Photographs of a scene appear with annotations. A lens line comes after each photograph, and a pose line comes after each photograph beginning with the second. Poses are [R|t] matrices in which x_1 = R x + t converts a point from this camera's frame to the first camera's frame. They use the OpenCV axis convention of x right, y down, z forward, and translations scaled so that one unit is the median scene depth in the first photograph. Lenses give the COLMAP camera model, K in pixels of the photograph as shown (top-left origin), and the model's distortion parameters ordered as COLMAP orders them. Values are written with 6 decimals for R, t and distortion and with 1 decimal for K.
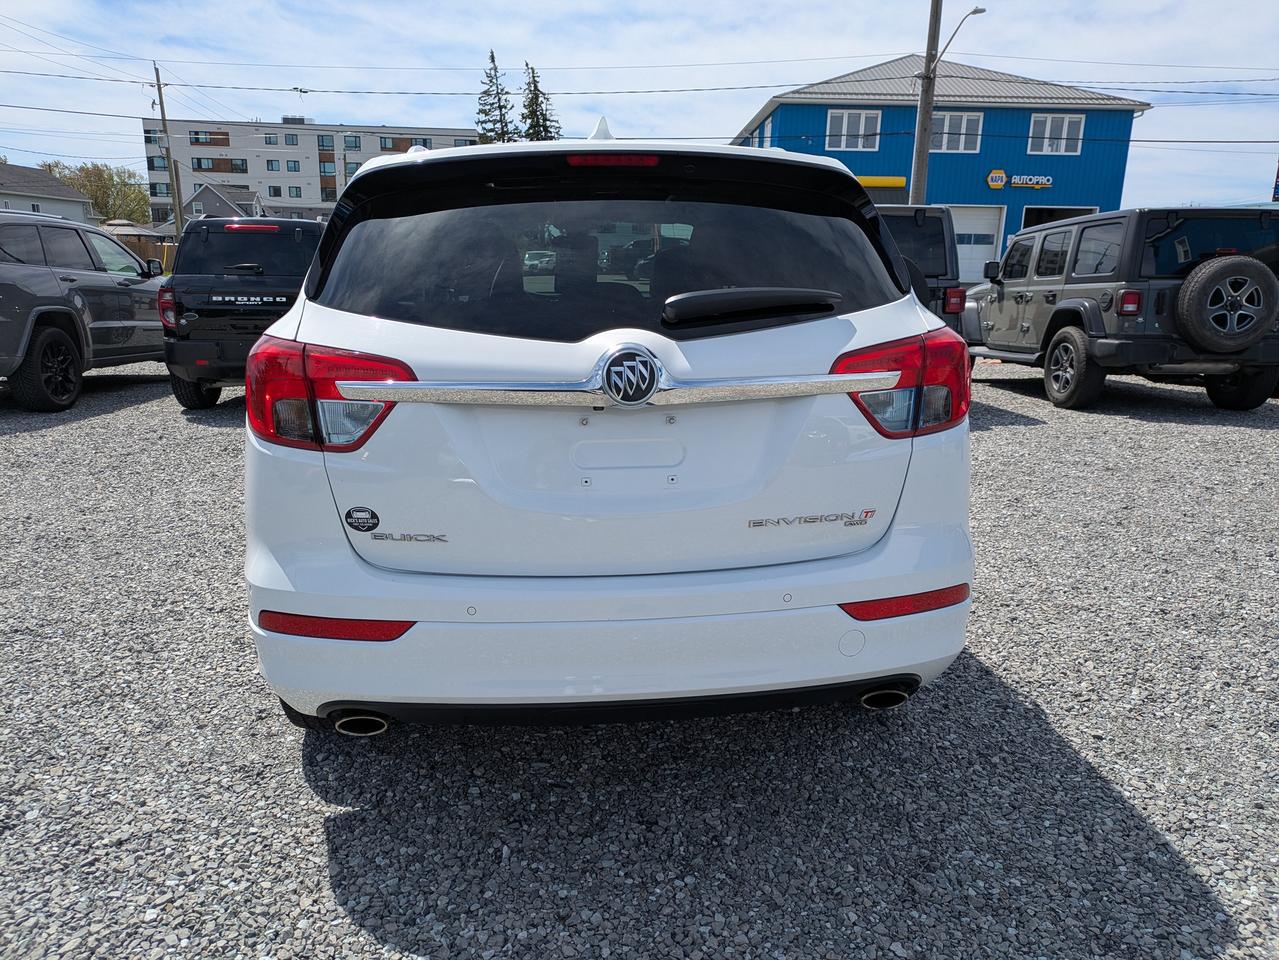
lens RADIAL K [[965.2, 0, 630.2], [0, 965.2, 487.2], [0, 0, 1]] dist [0.039947, -0.006485]
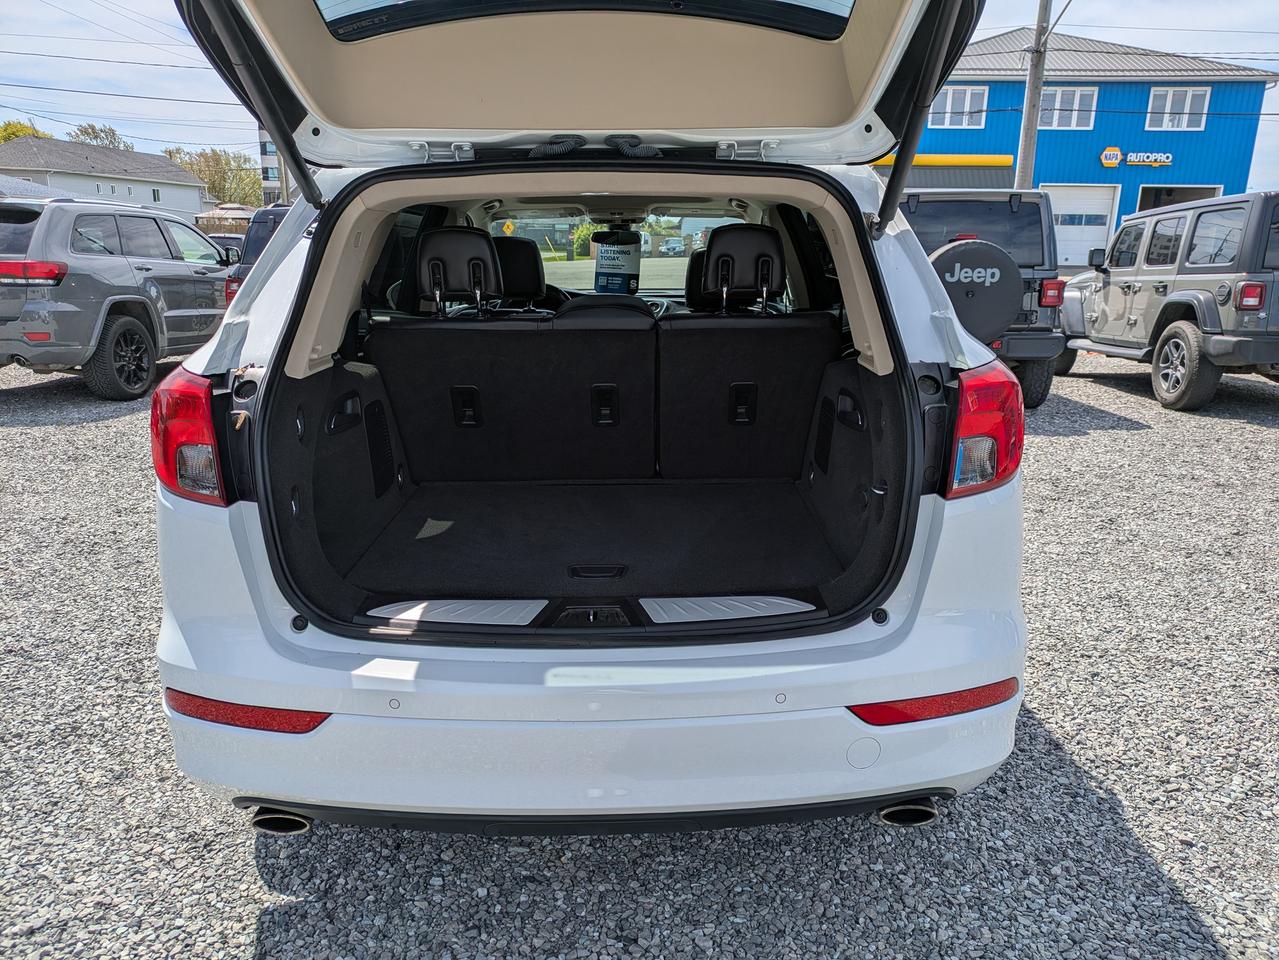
lens RADIAL K [[977.5, 0, 639.5], [0, 977.5, 480.0], [0, 0, 1]] dist [-0.003580, 0.047888]
pose [[0.996441, 0.019775, -0.081946, 0.067689], [-0.019023, 0.999770, 0.009948, -0.047358], [0.082124, -0.008353, 0.996587, 0.111320]]
